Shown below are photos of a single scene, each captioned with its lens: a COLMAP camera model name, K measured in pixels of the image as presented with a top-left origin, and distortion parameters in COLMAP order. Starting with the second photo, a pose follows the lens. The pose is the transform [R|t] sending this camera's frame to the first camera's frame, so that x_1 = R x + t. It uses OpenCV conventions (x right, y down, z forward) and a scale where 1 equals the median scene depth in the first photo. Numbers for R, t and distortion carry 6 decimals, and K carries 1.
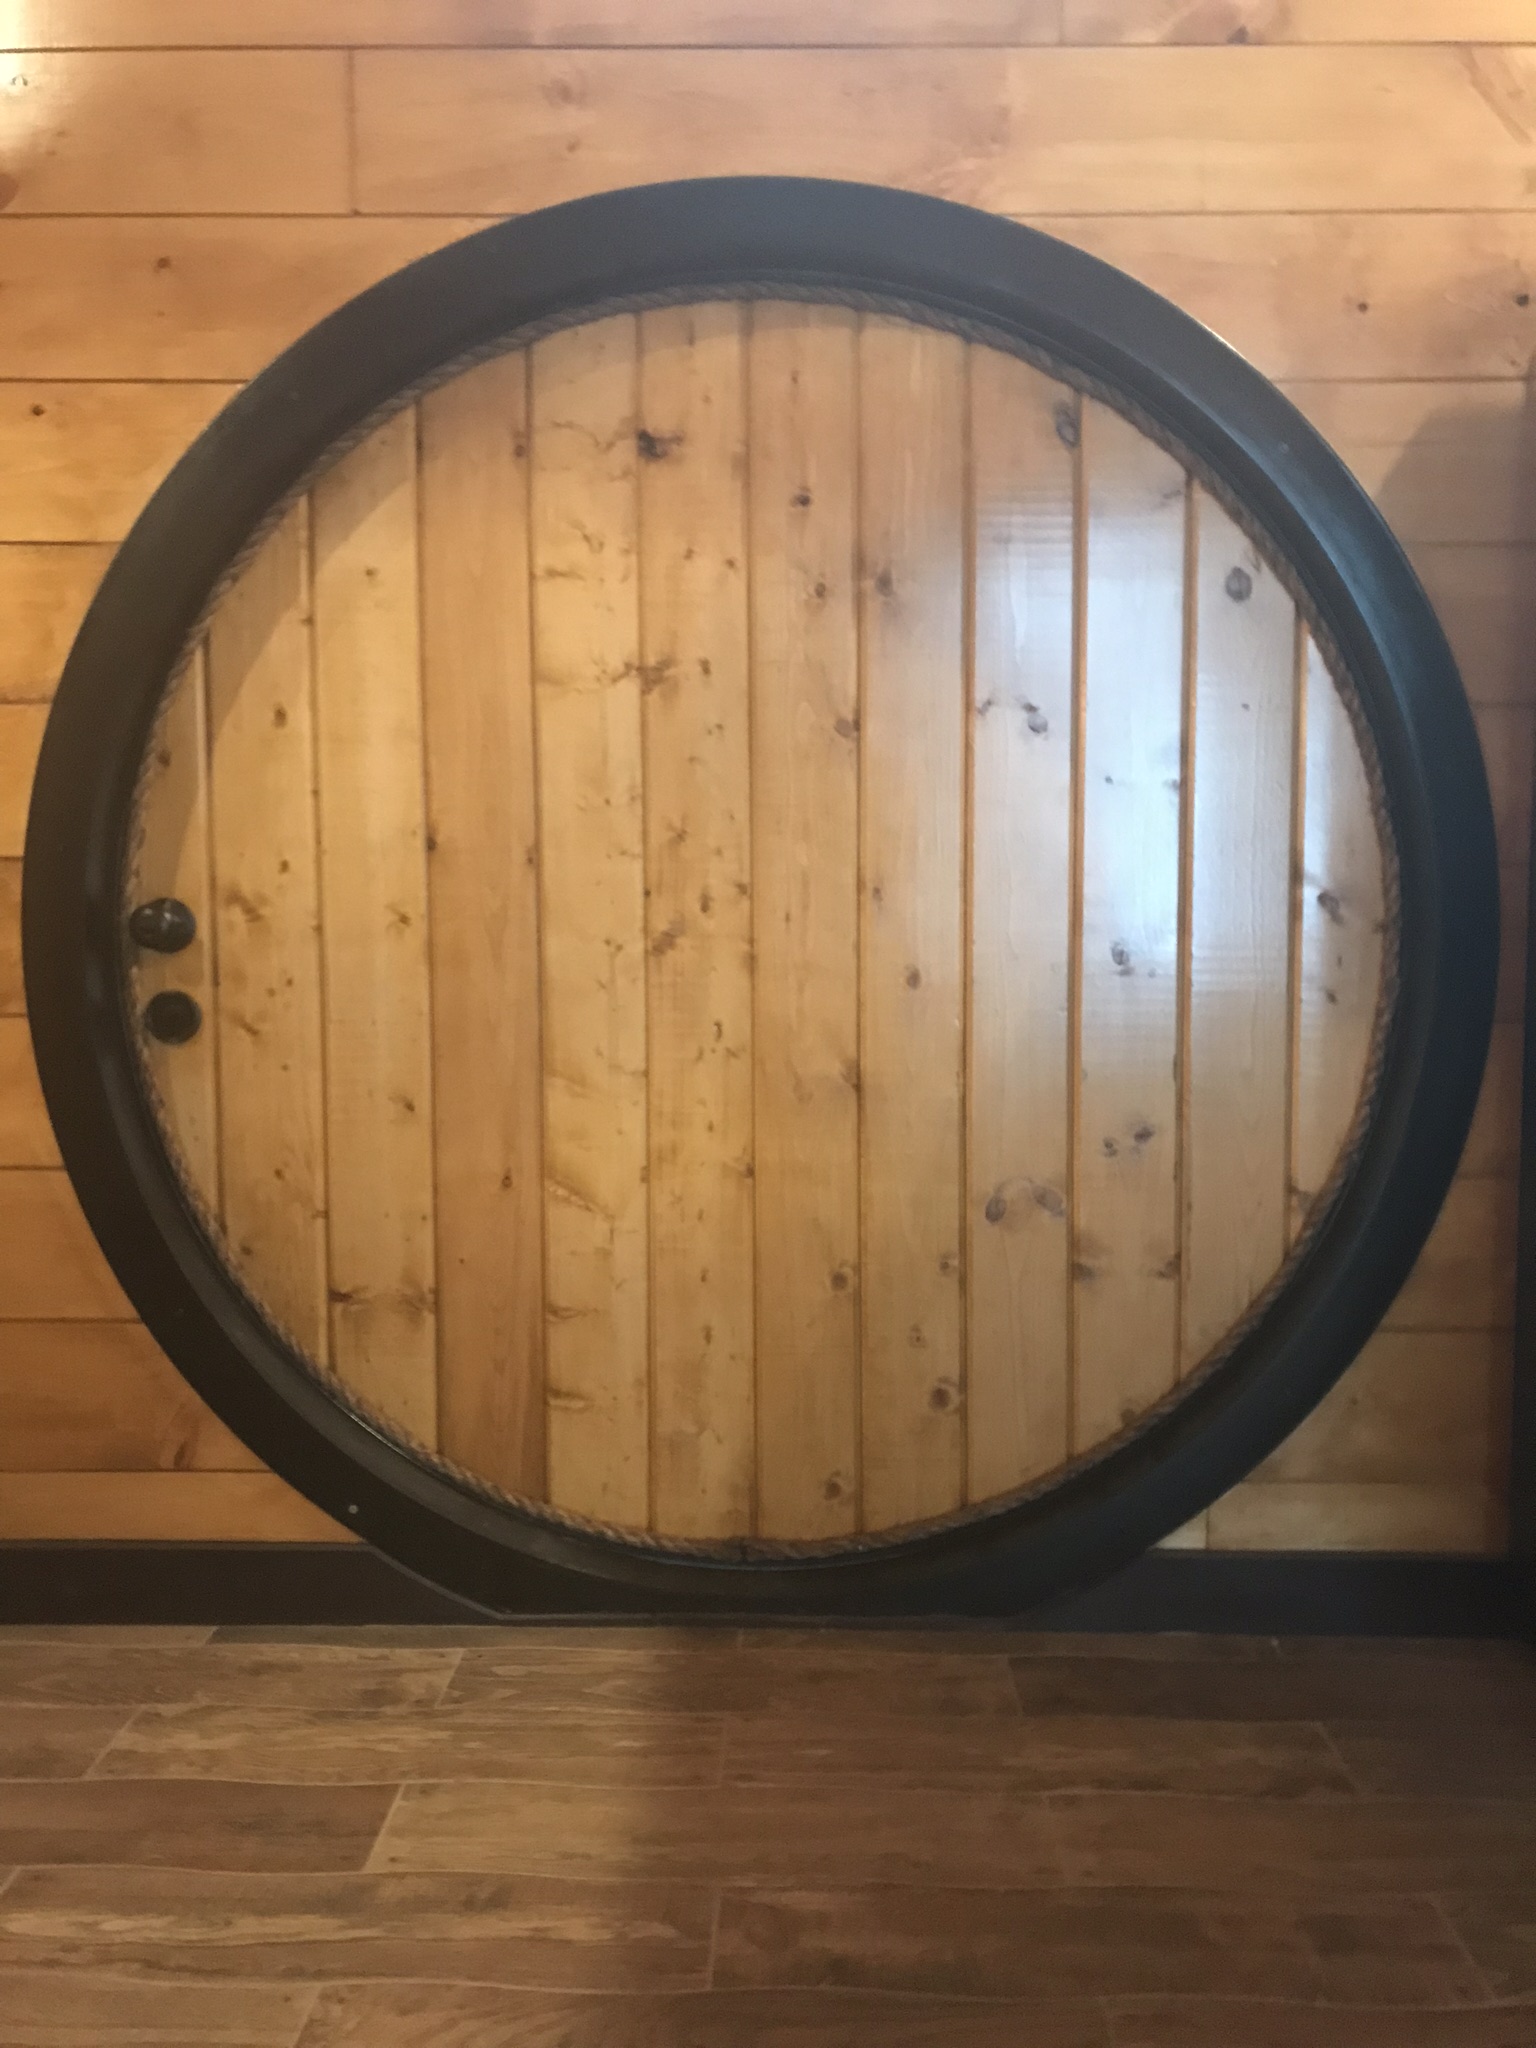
lens RADIAL K [[1667.6, 0, 767.4], [0, 1667.6, 1012.7], [0, 0, 1]] dist [0.044353, -0.050935]
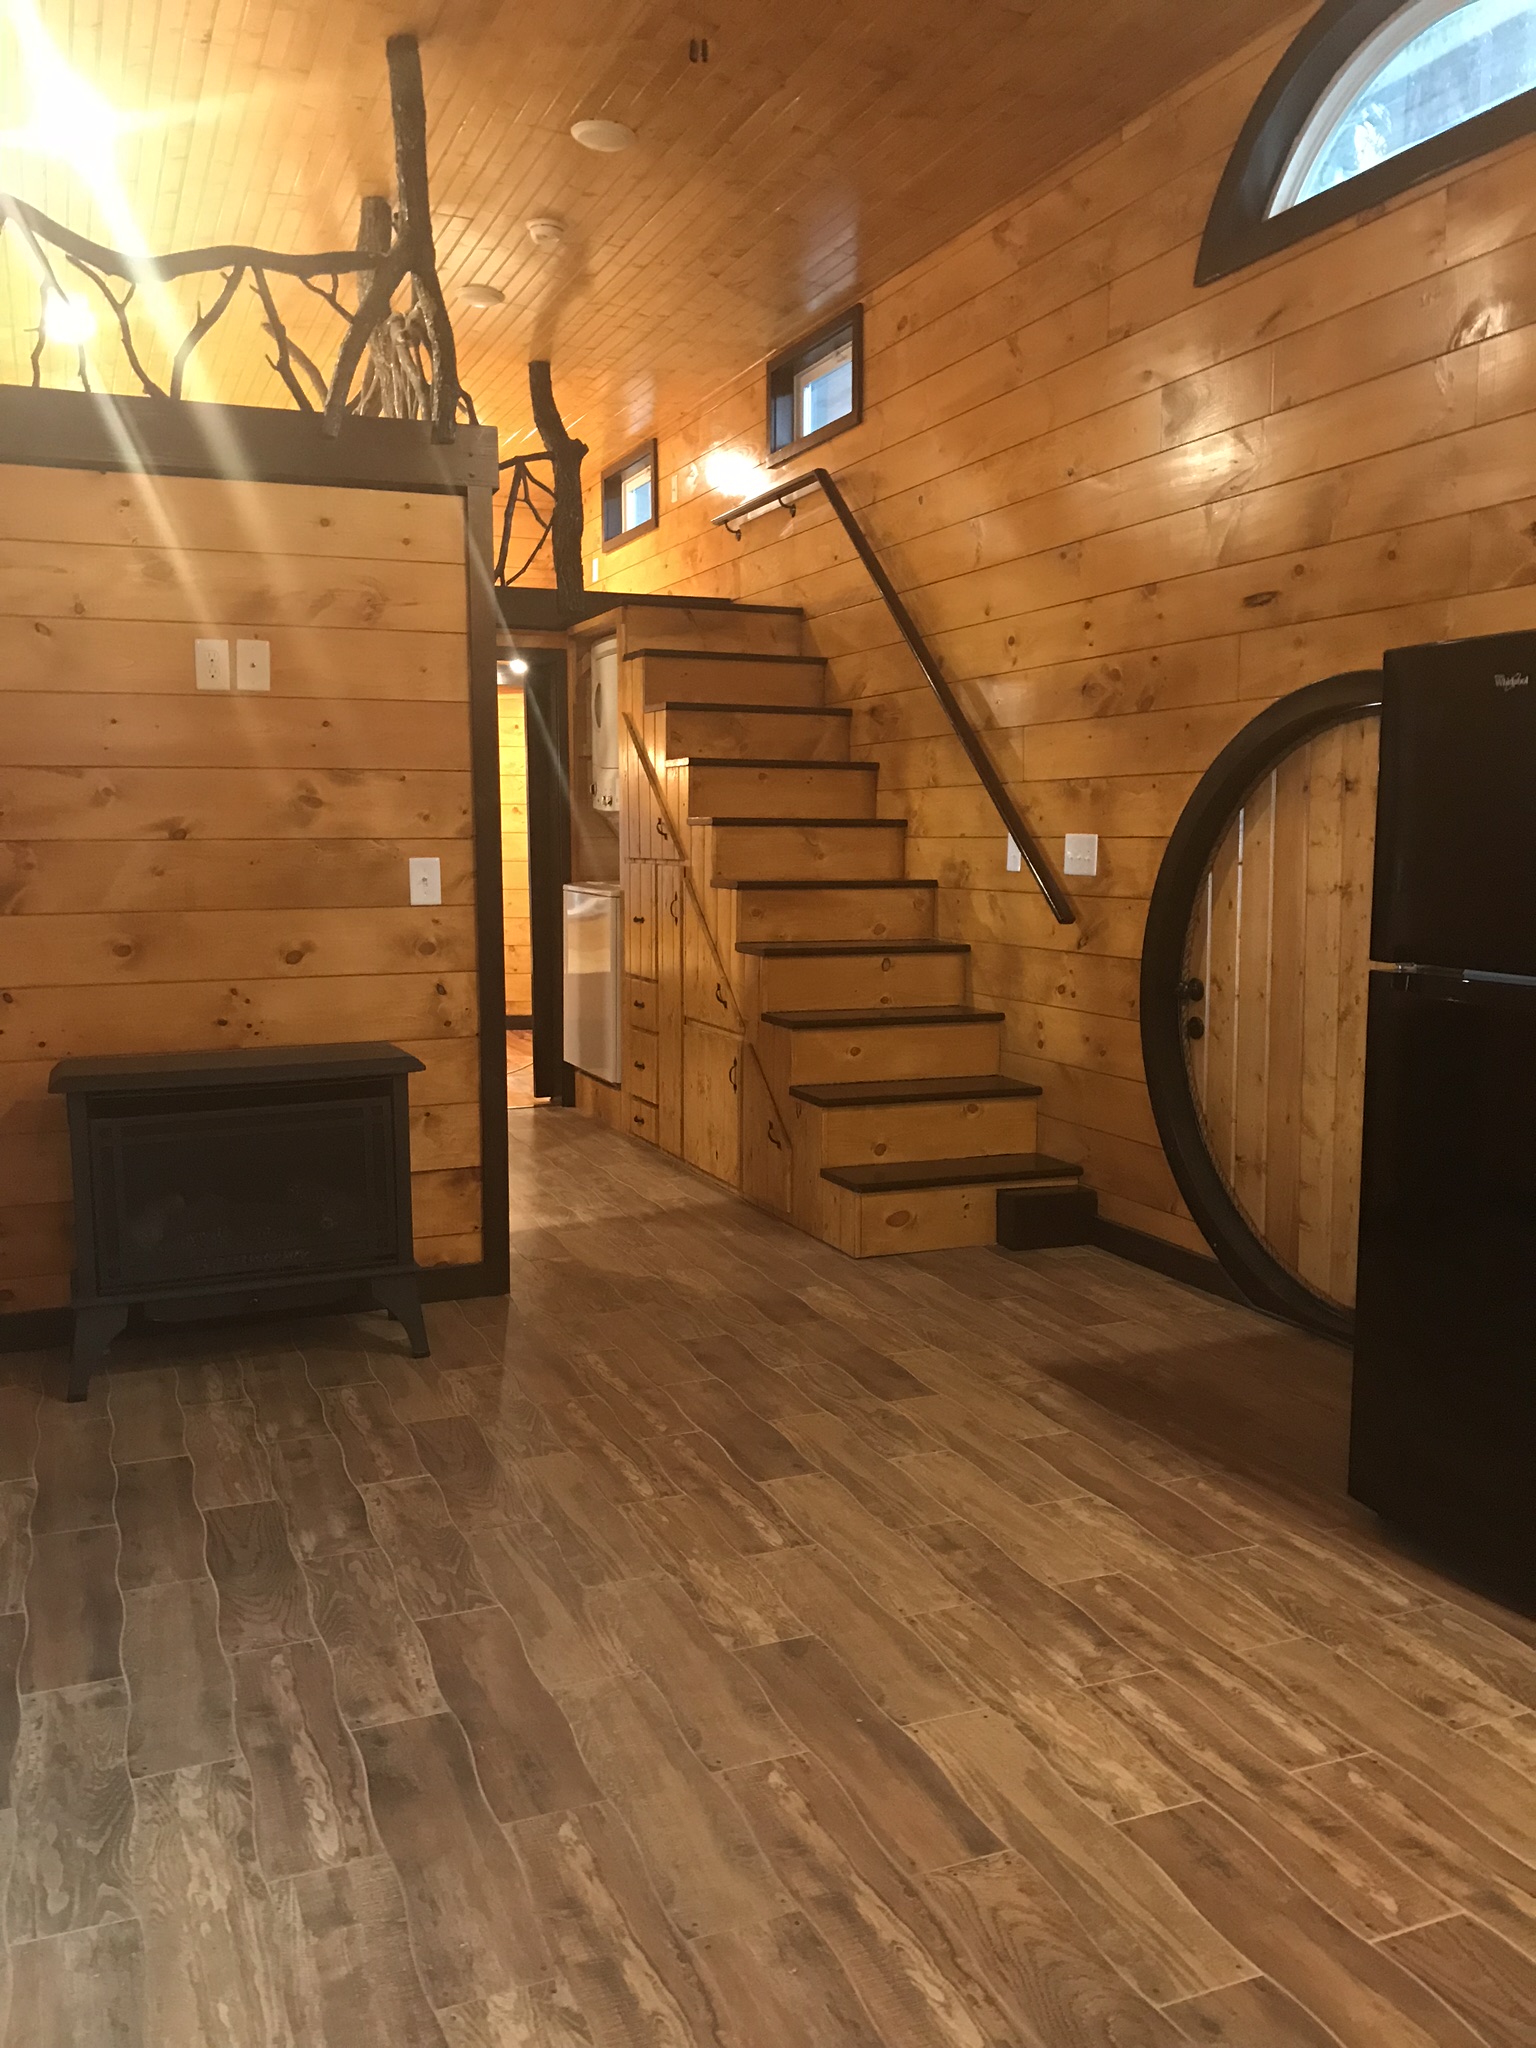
lens RADIAL K [[1667.6, 0, 781.8], [0, 1667.6, 1003.5], [0, 0, 1]] dist [0.044353, -0.050935]
pose [[0.406115, 0.091629, -0.909216, 1.598681], [-0.067853, 0.995237, 0.069990, -0.162109], [0.911299, 0.033269, 0.410398, -0.519123]]
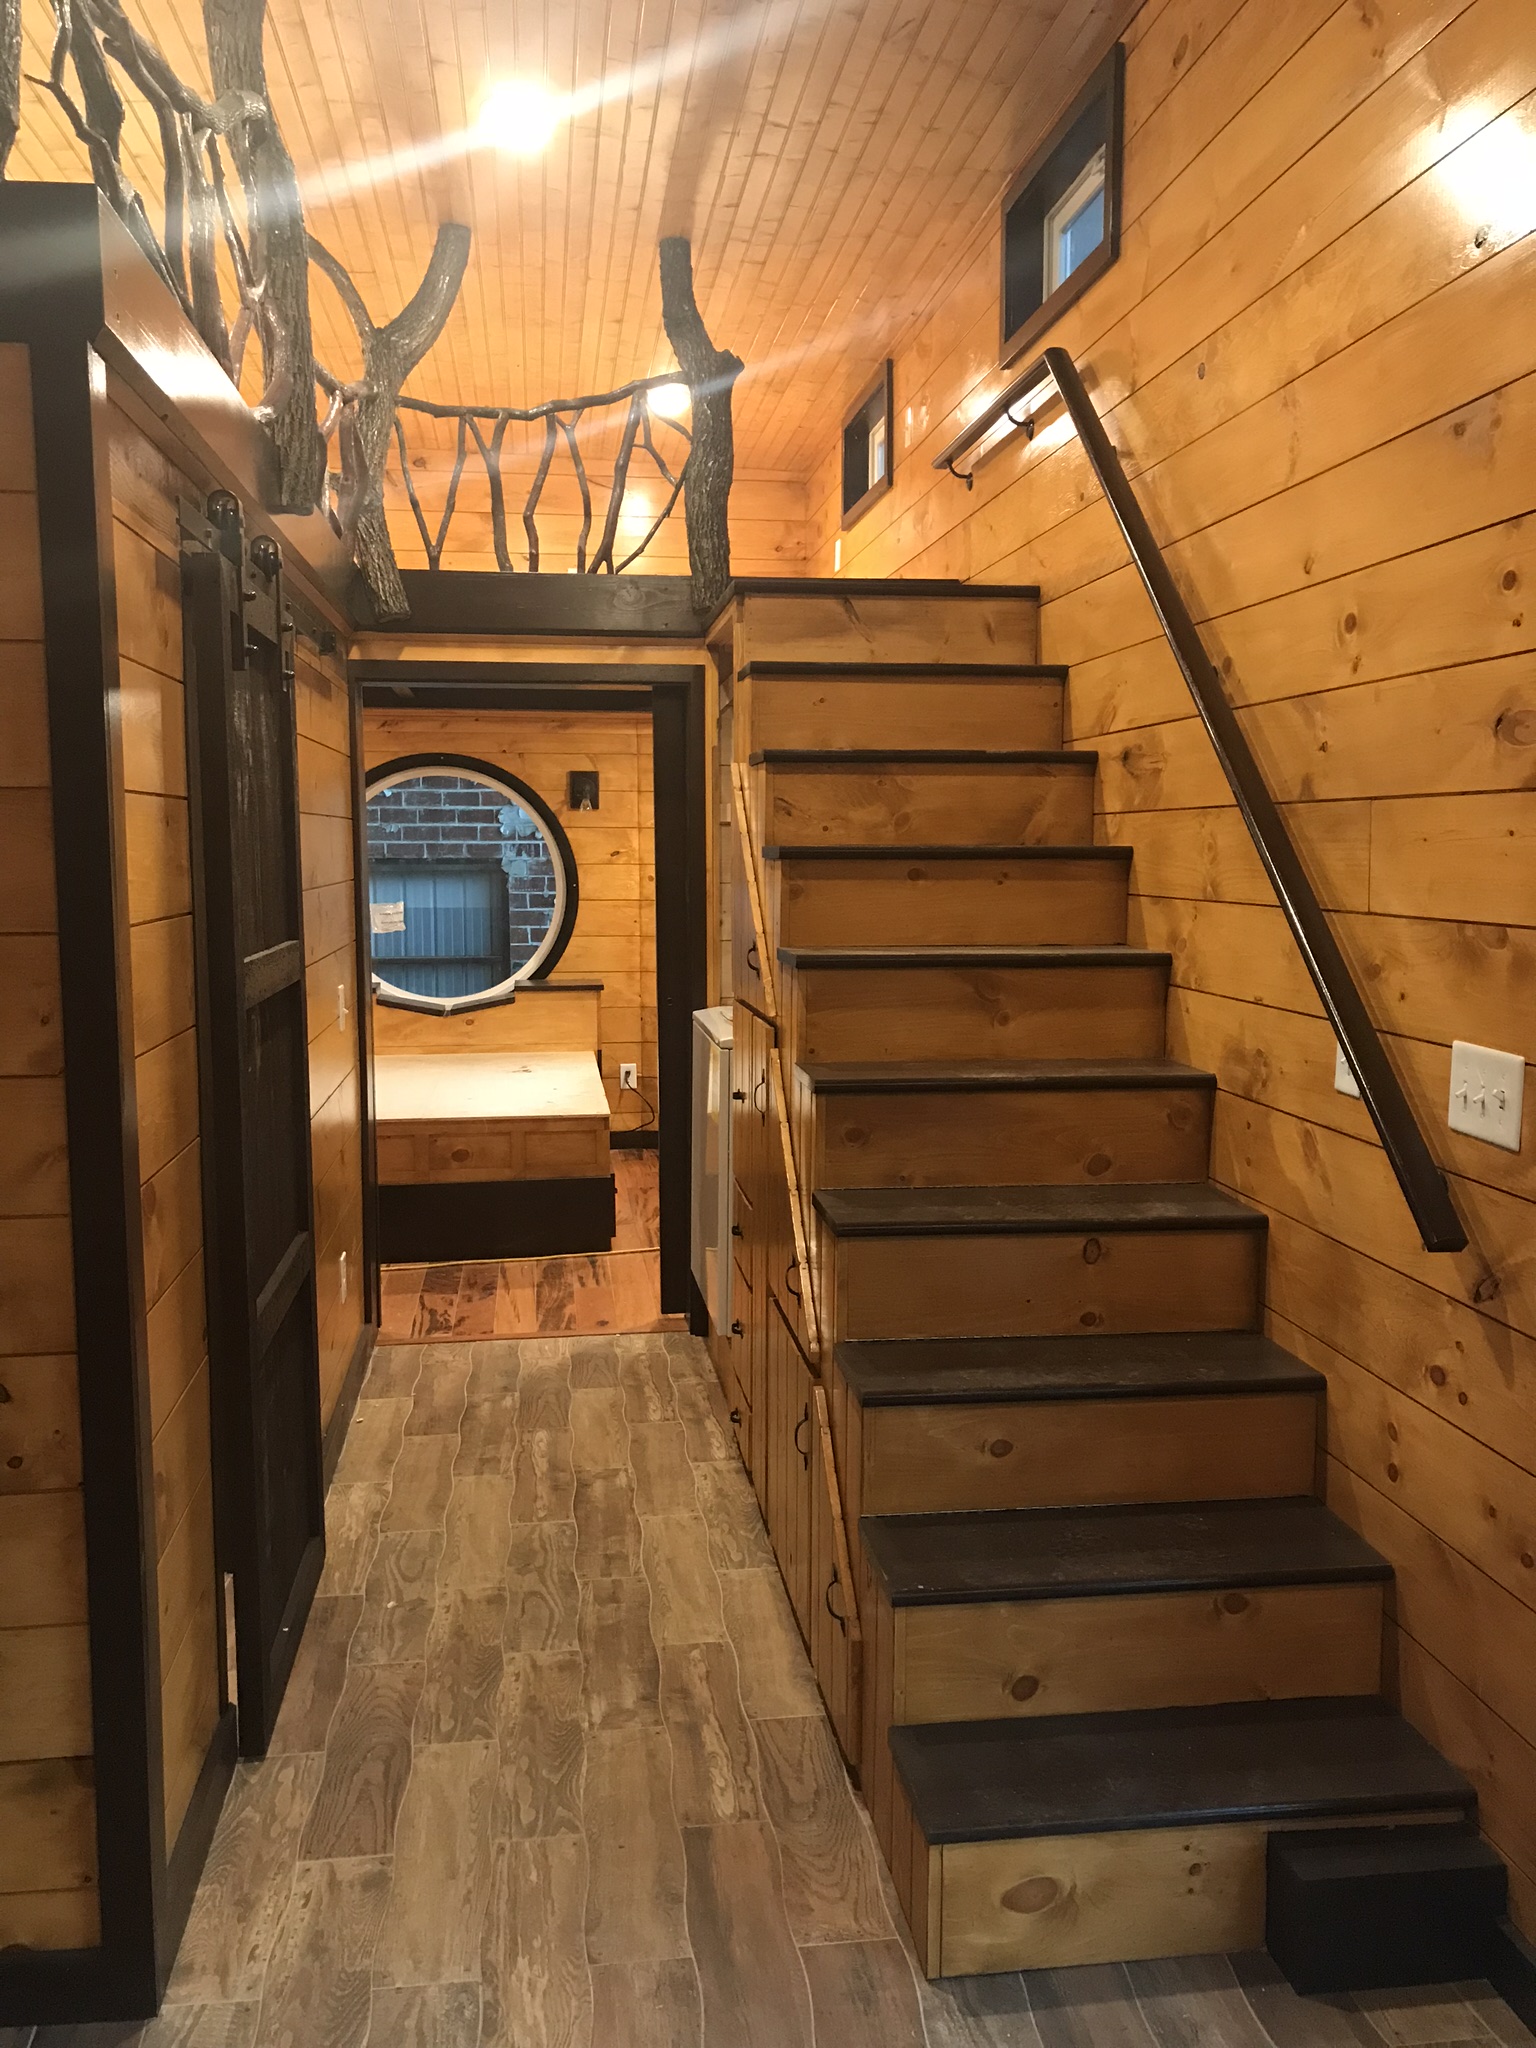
lens RADIAL K [[1667.6, 0, 777.2], [0, 1667.6, 999.1], [0, 0, 1]] dist [0.044353, -0.050935]
pose [[0.154492, 0.089965, -0.983889, 0.461955], [-0.074232, 0.994088, 0.079242, -0.363994], [0.985201, 0.060794, 0.160257, 0.292501]]
